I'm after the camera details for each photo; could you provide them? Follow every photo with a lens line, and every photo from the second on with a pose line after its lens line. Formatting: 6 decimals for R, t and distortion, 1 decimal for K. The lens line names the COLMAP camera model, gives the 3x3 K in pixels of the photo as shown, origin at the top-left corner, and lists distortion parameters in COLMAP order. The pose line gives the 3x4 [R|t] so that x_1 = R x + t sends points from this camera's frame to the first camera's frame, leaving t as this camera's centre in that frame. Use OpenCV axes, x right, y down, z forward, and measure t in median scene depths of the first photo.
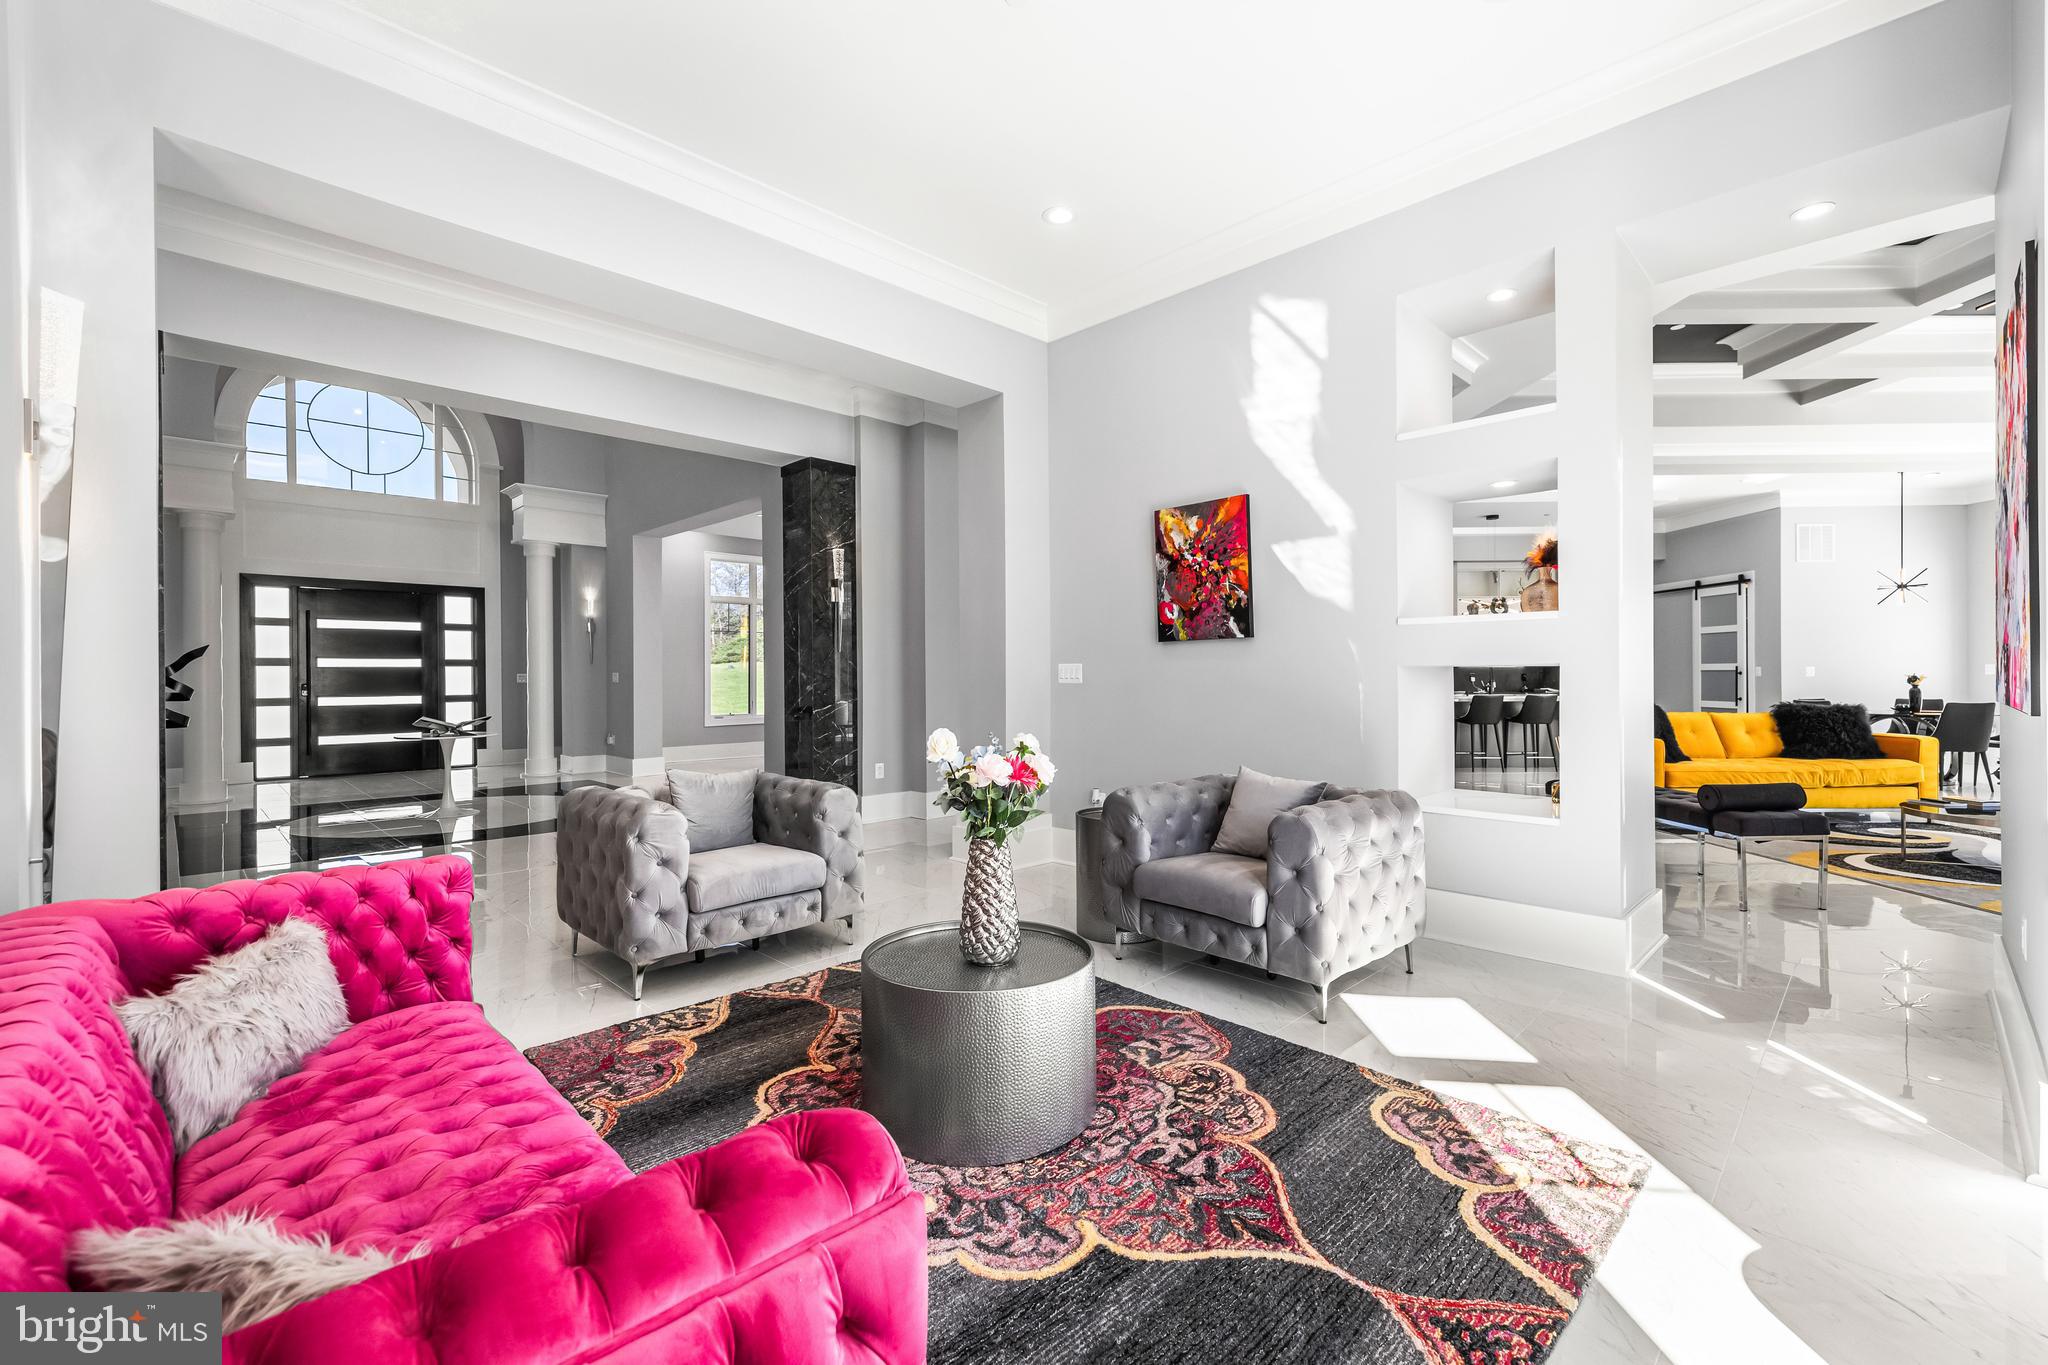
lens RADIAL K [[872.4, 0, 1024.0], [0, 872.4, 682.5], [0, 0, 1]] dist [0.001199, -0.000086]
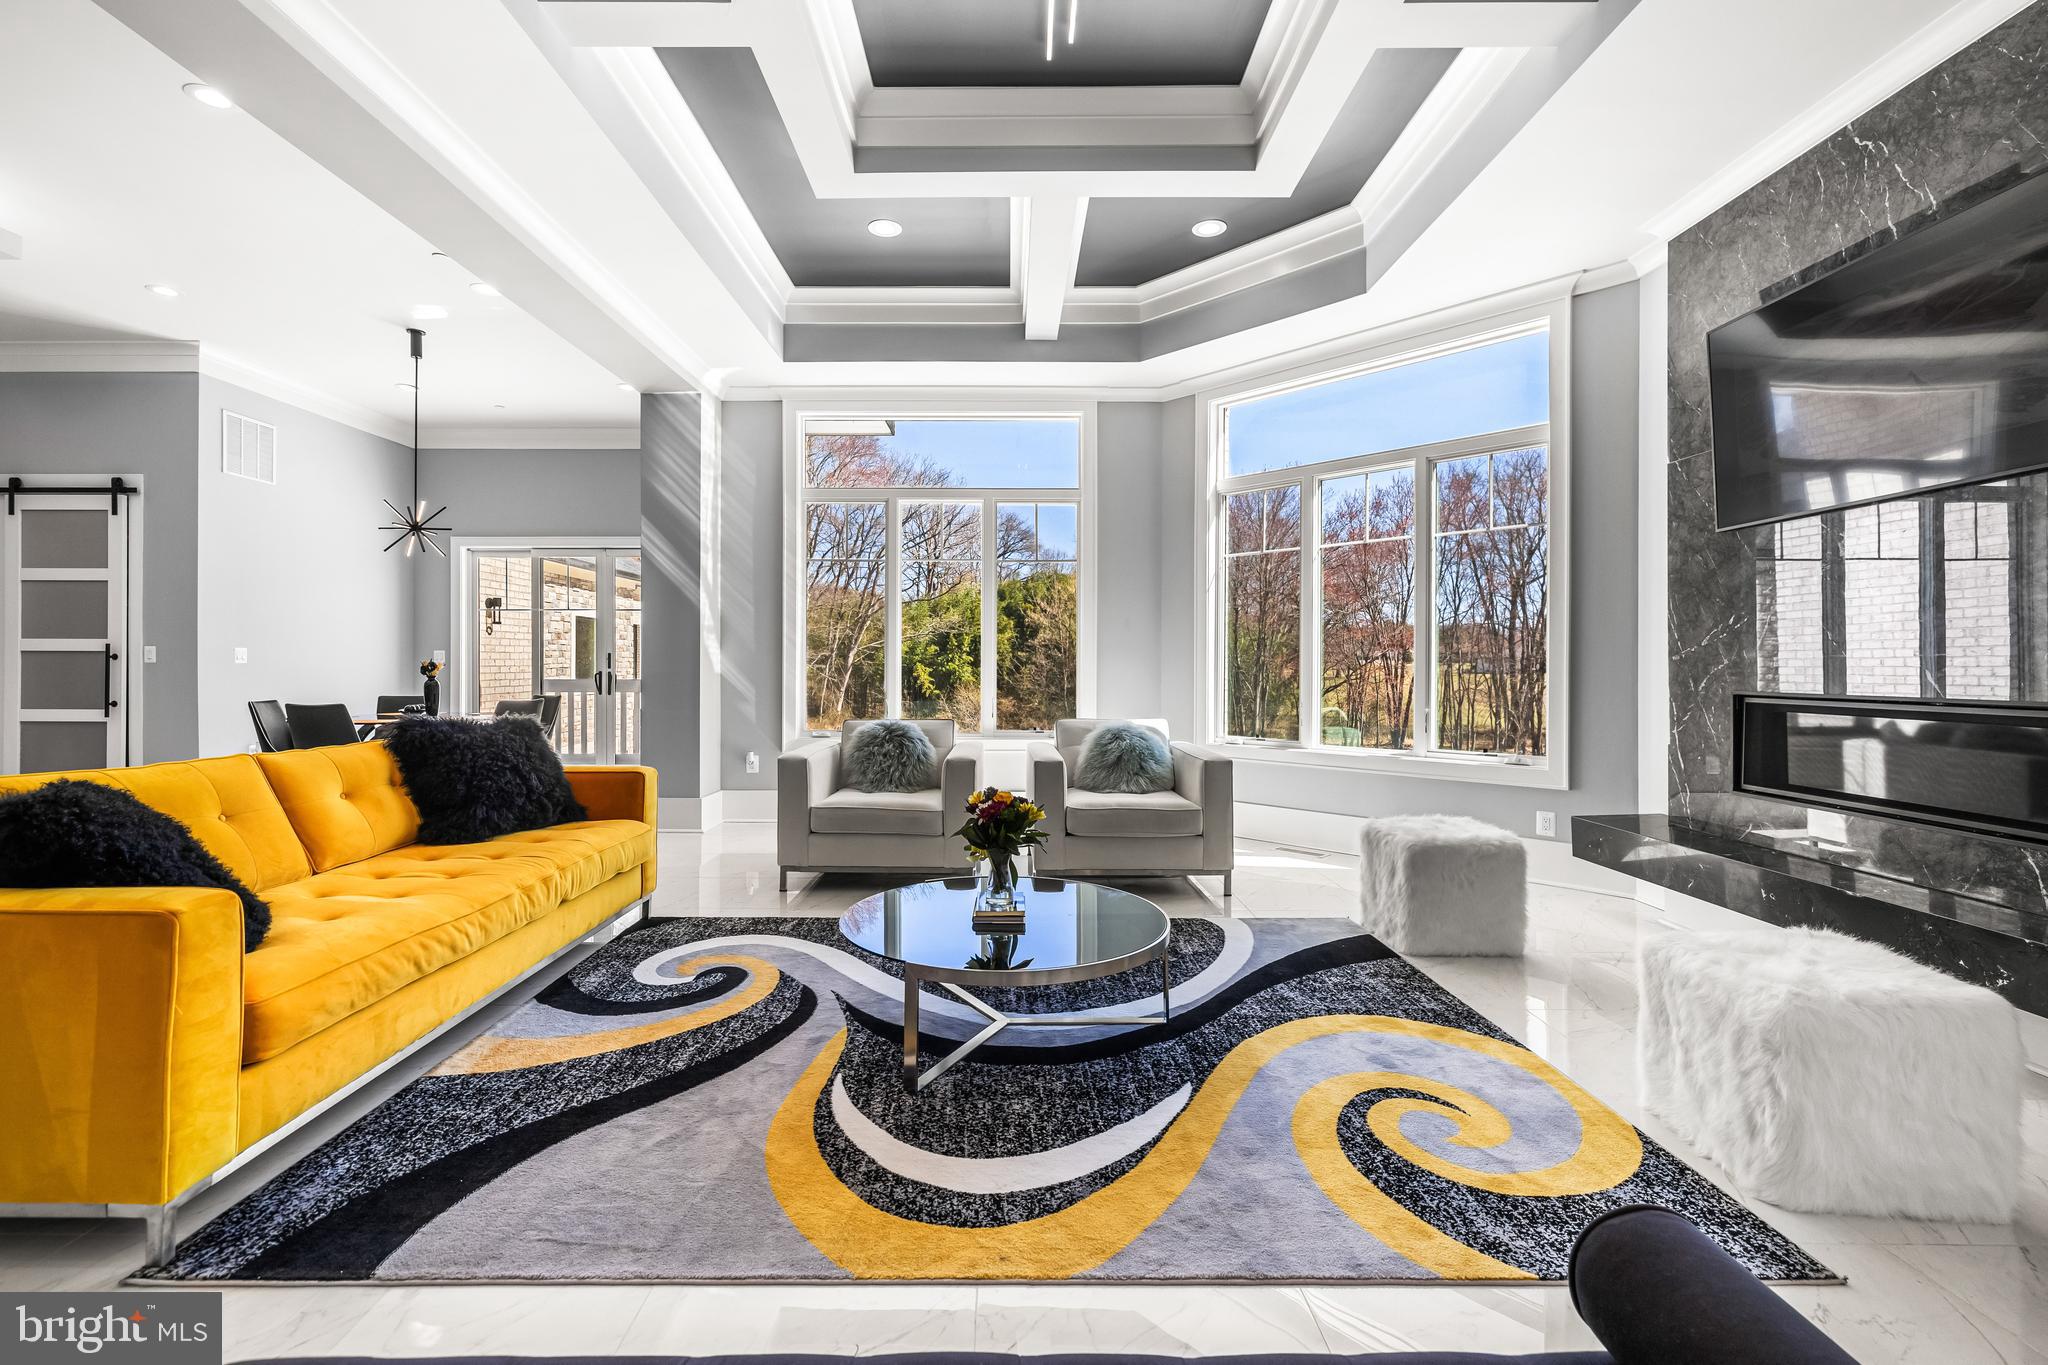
lens RADIAL K [[882.2, 0, 1006.1], [0, 882.2, 666.3], [0, 0, 1]] dist [0.000936, 0.000274]
pose [[0.003865, 0.007613, 0.999964, 0.443941], [0.003068, 0.999966, -0.007625, 0.002185], [-0.999988, 0.003097, 0.003841, 0.727412]]
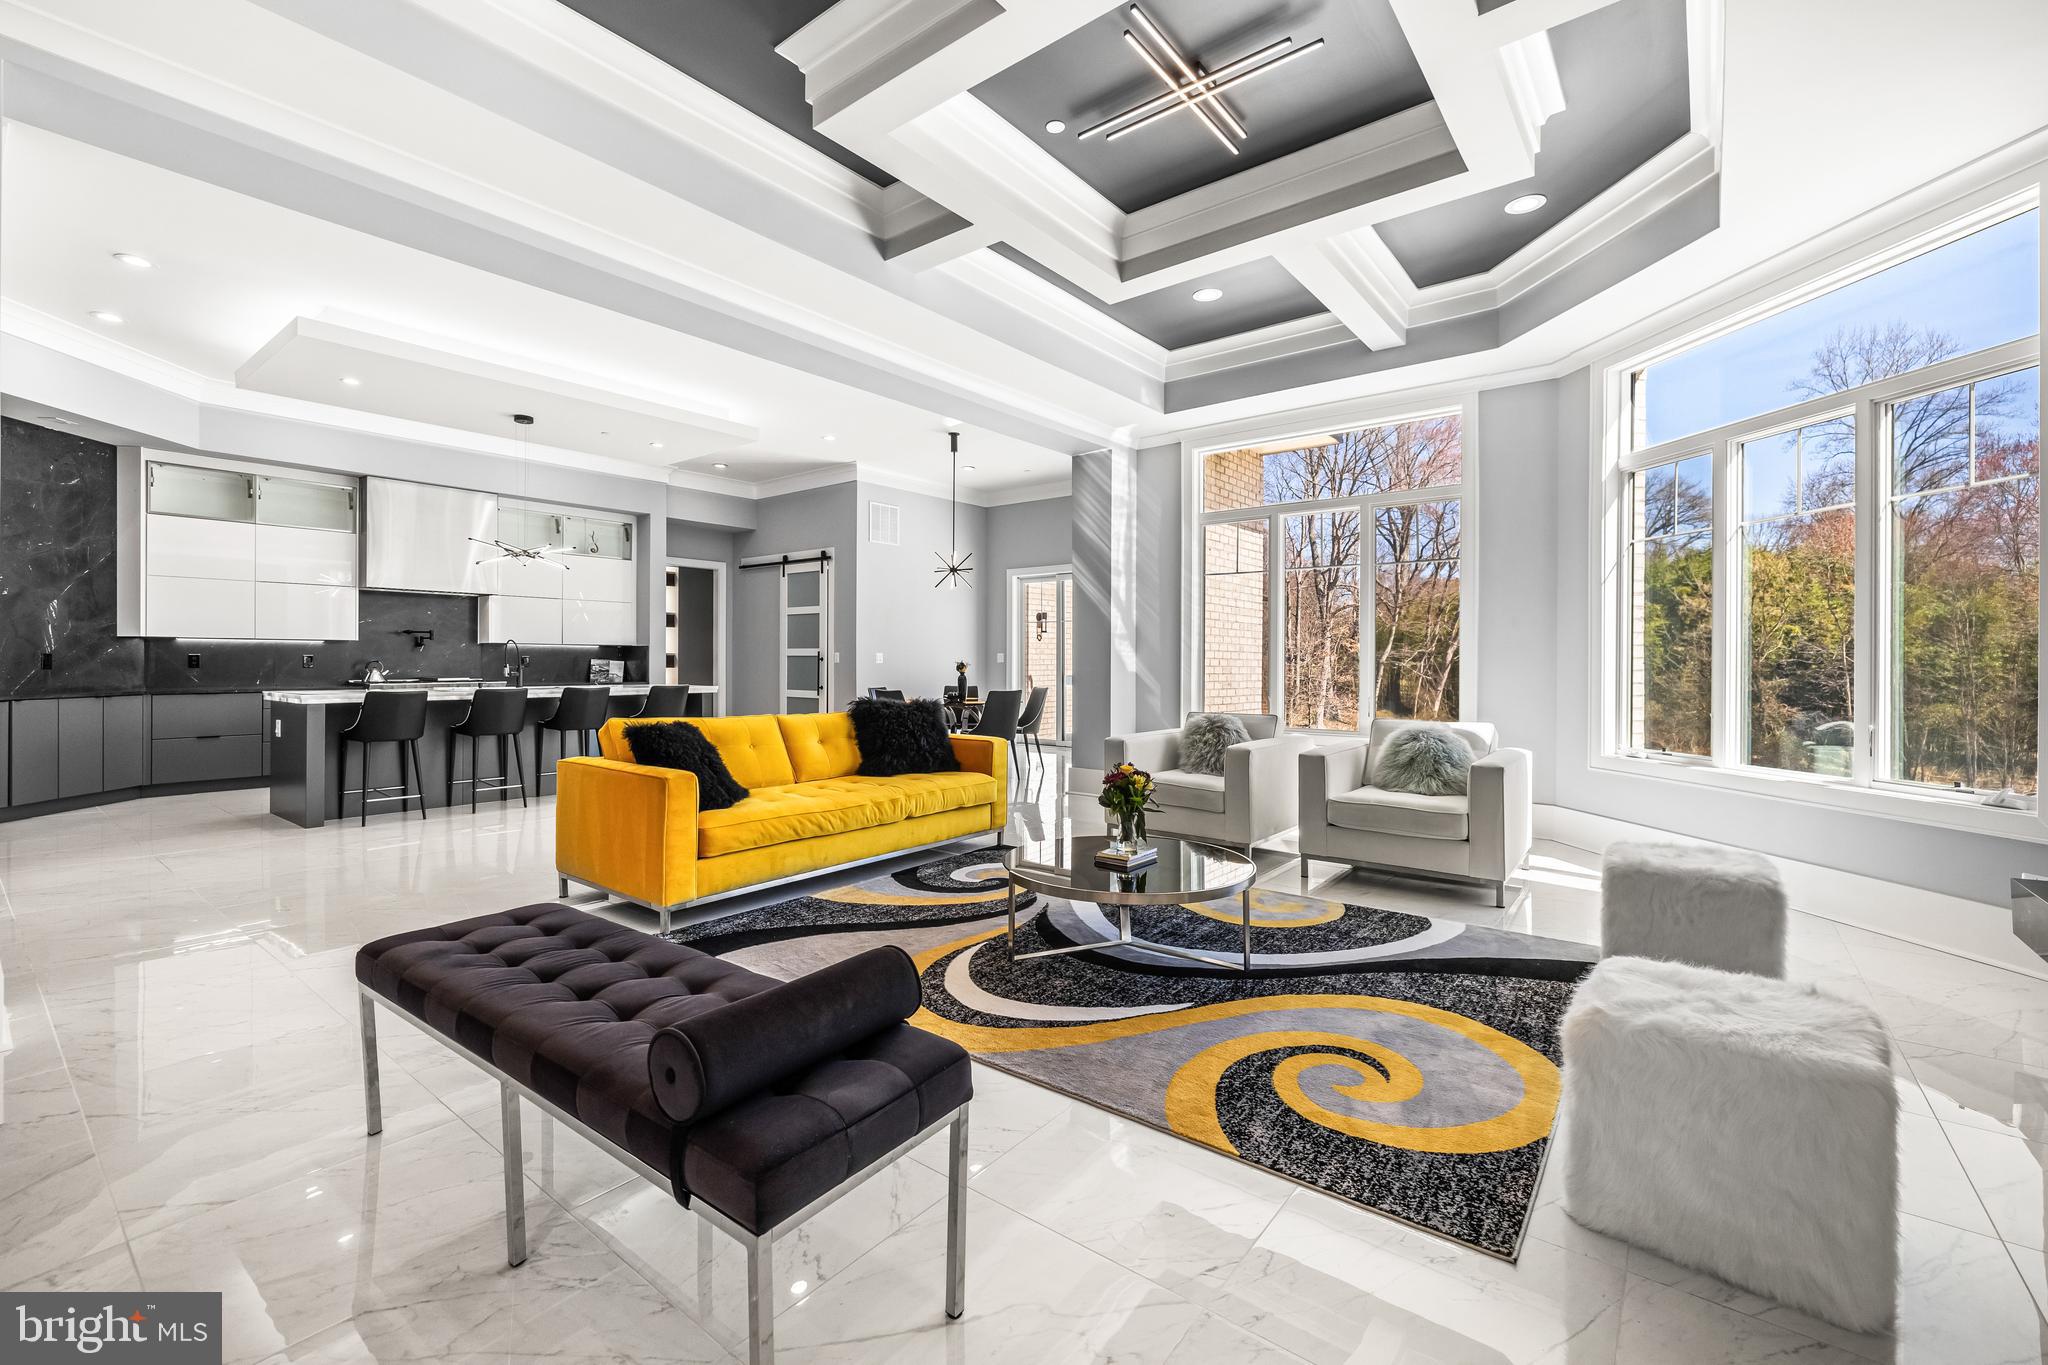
lens RADIAL K [[860.9, 0, 1017.4], [0, 860.9, 660.8], [0, 0, 1]] dist [0.001772, 0.000323]
pose [[0.619928, 0.010480, 0.784589, 0.405194], [-0.003641, 0.999938, -0.010480, -0.000431], [-0.784651, 0.003640, 0.619928, 0.473723]]
